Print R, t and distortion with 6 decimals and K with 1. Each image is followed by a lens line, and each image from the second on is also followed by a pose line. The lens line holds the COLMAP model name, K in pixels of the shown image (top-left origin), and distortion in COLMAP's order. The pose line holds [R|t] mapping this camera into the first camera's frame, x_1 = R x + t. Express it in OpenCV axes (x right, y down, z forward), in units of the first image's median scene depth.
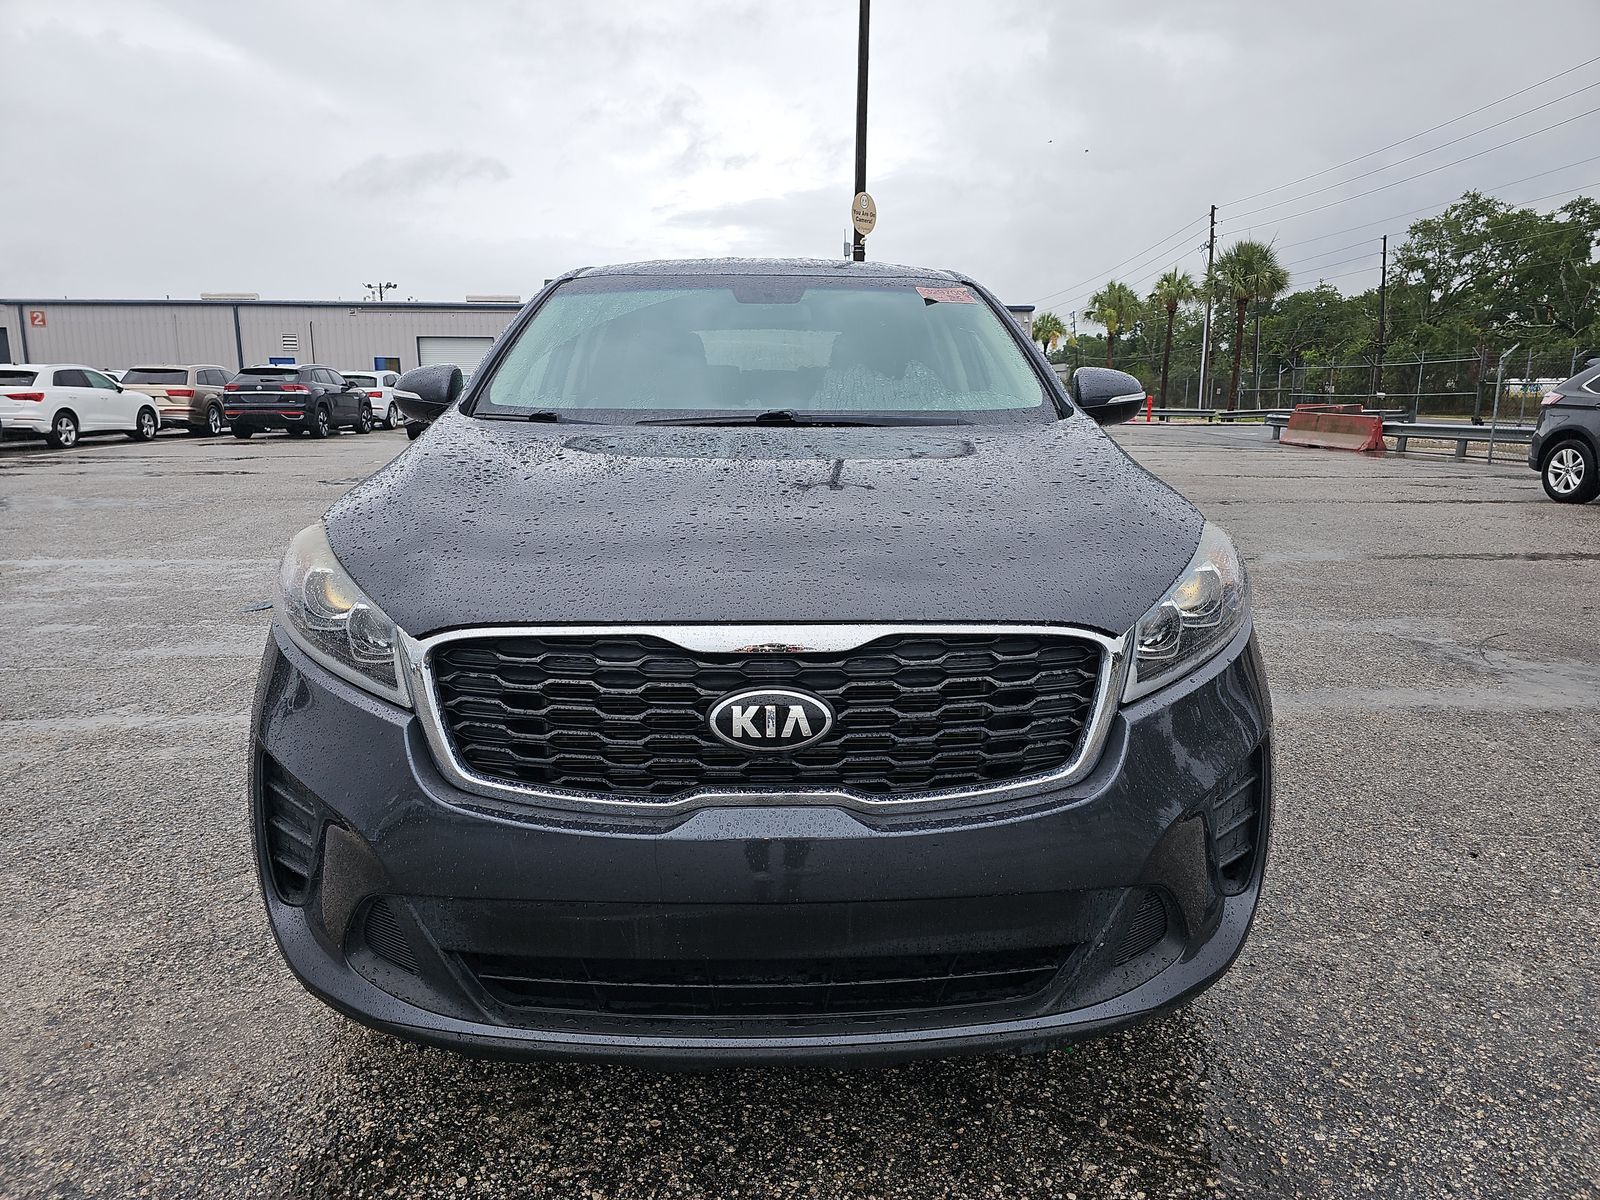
lens RADIAL K [[1048.6, 0, 800.0], [0, 1048.6, 600.0], [0, 0, 1]] dist [0.002235, -0.001317]
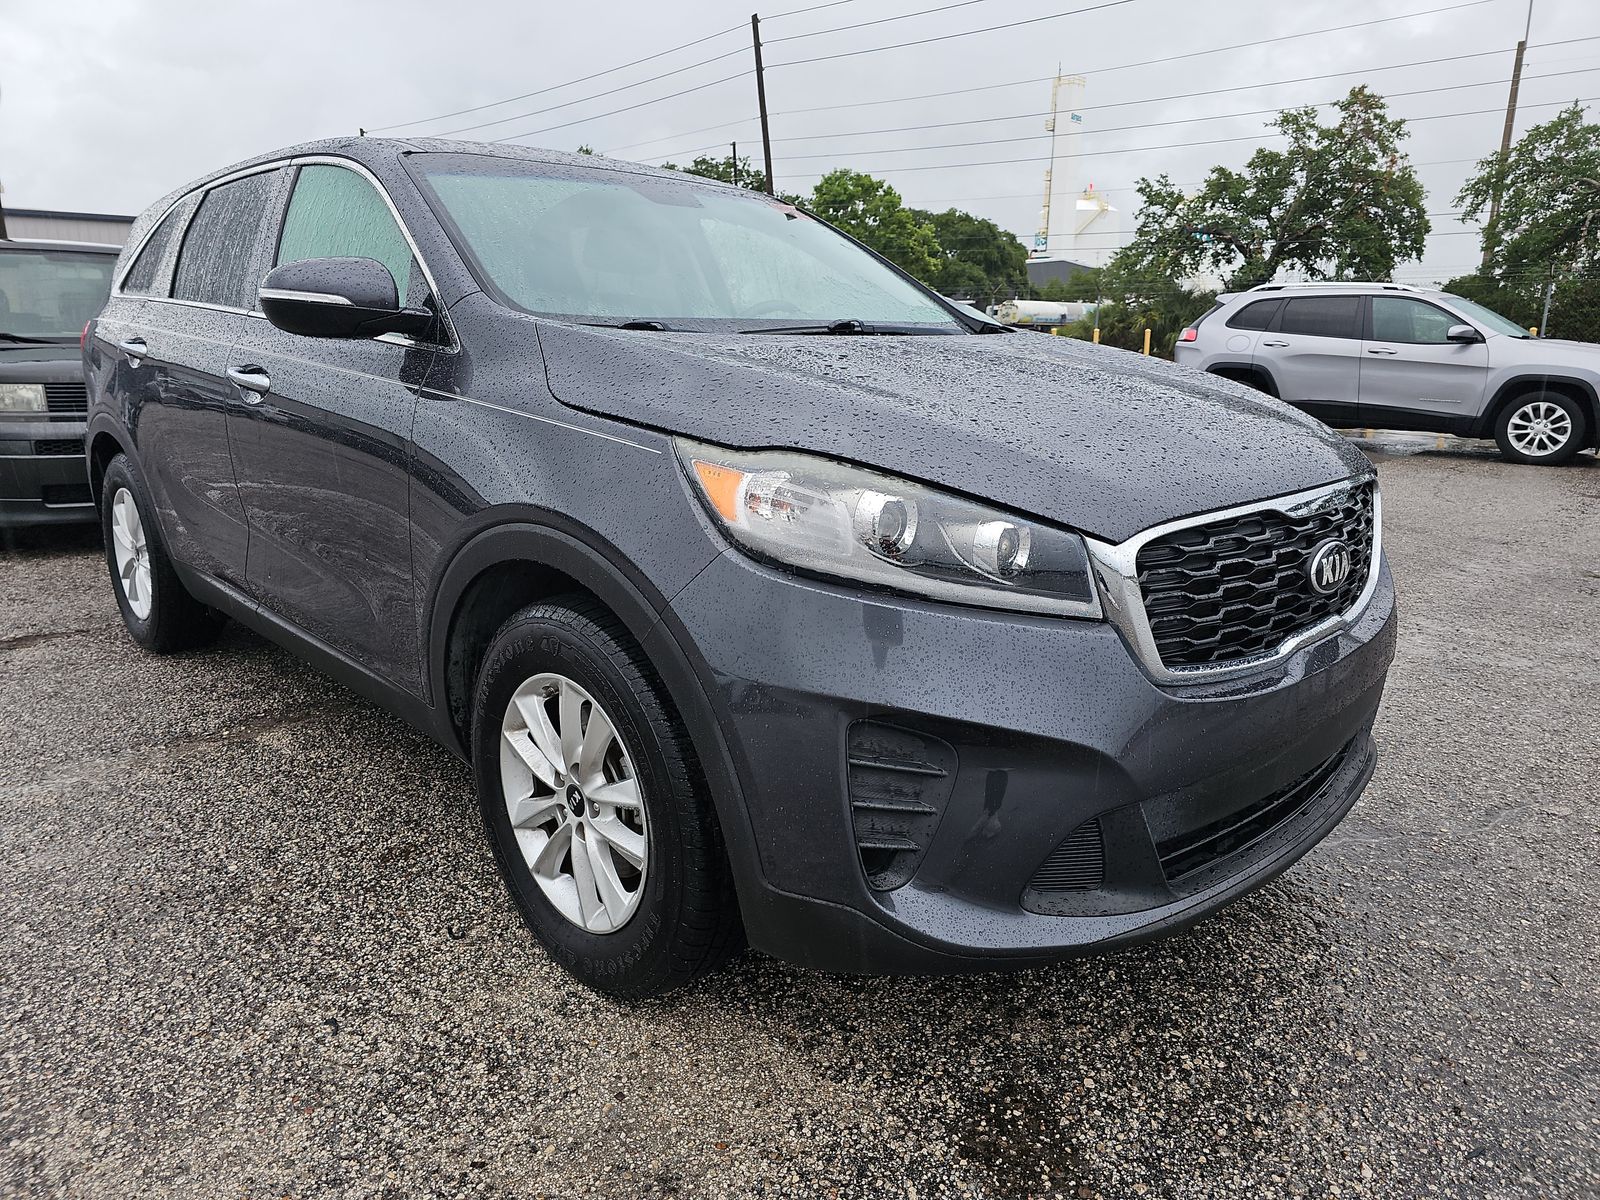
lens RADIAL K [[1048.6, 0, 800.0], [0, 1048.6, 600.0], [0, 0, 1]] dist [0.002235, -0.001317]
pose [[0.742402, -0.166749, 0.648871, -1.190954], [0.125436, 0.985999, 0.109868, -0.054126], [-0.658107, -0.000174, 0.752924, 0.454017]]
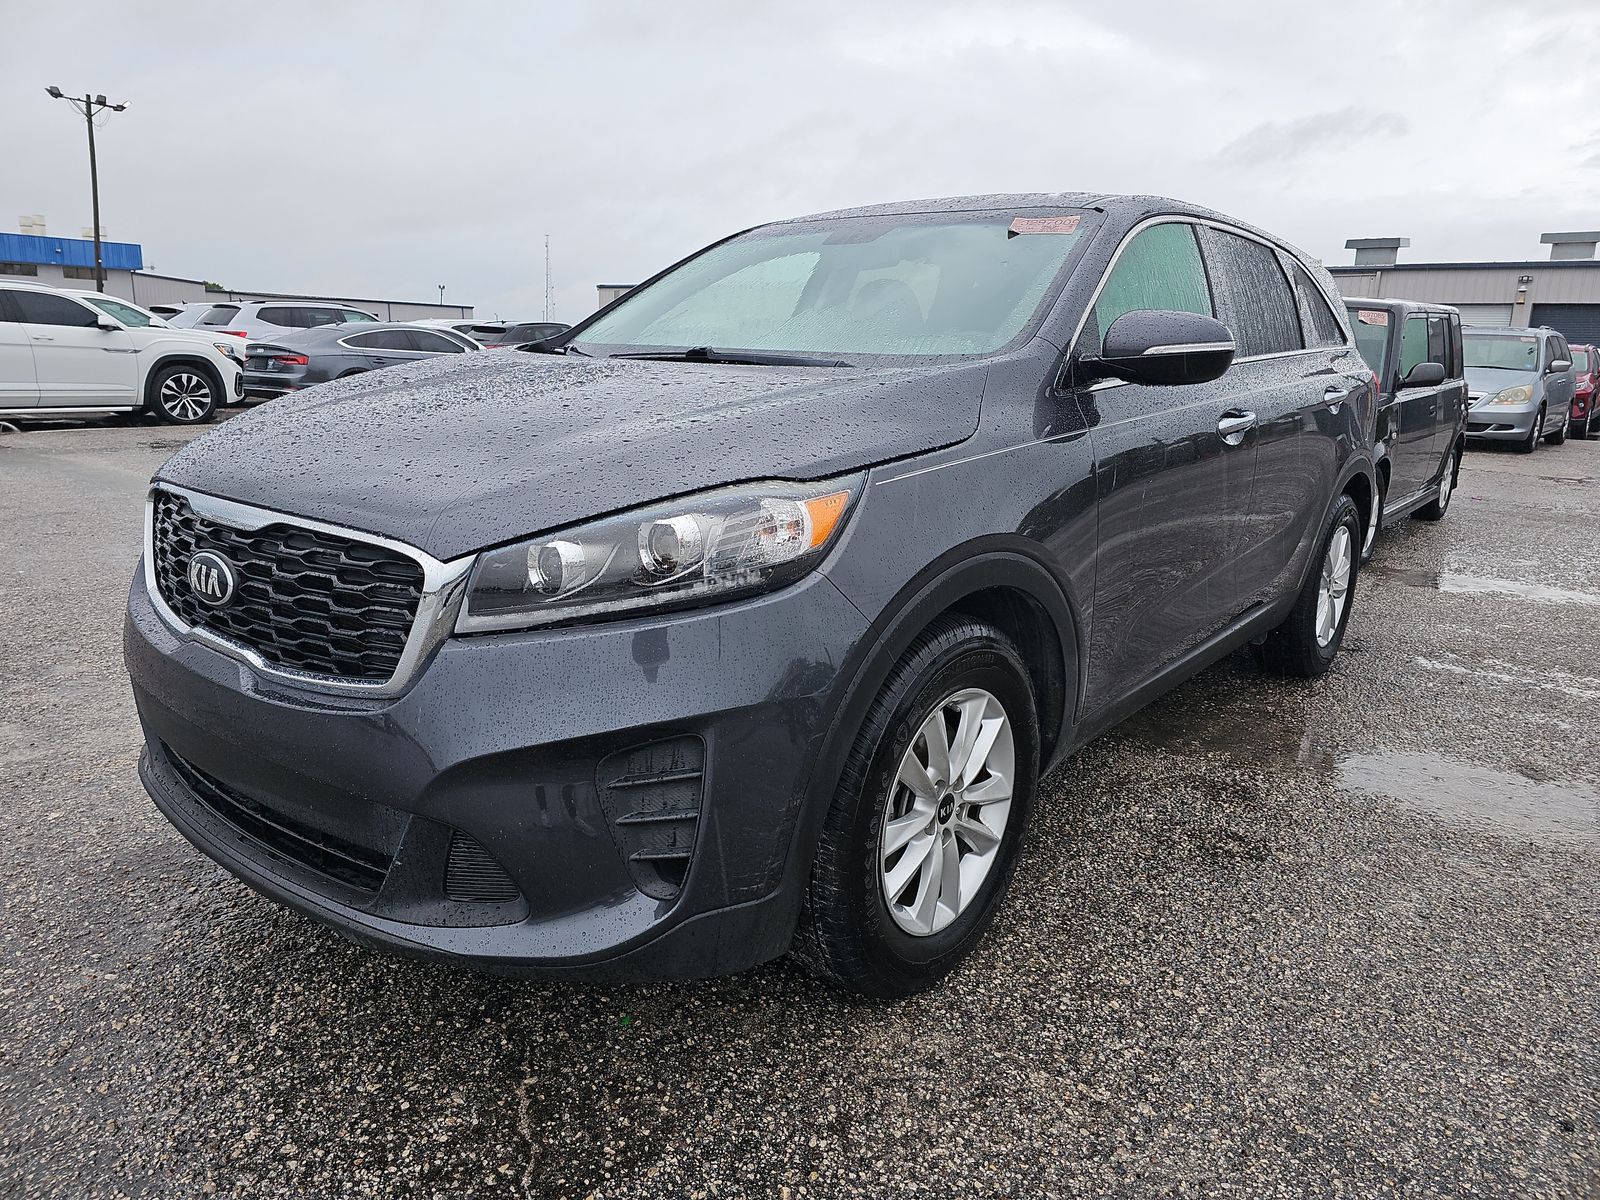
lens RADIAL K [[1048.6, 0, 800.0], [0, 1048.6, 600.0], [0, 0, 1]] dist [0.002235, -0.001317]
pose [[0.752621, 0.165423, -0.637336, 1.186179], [-0.149500, 0.985579, 0.079269, -0.056241], [0.641258, 0.035622, 0.766498, 0.476641]]
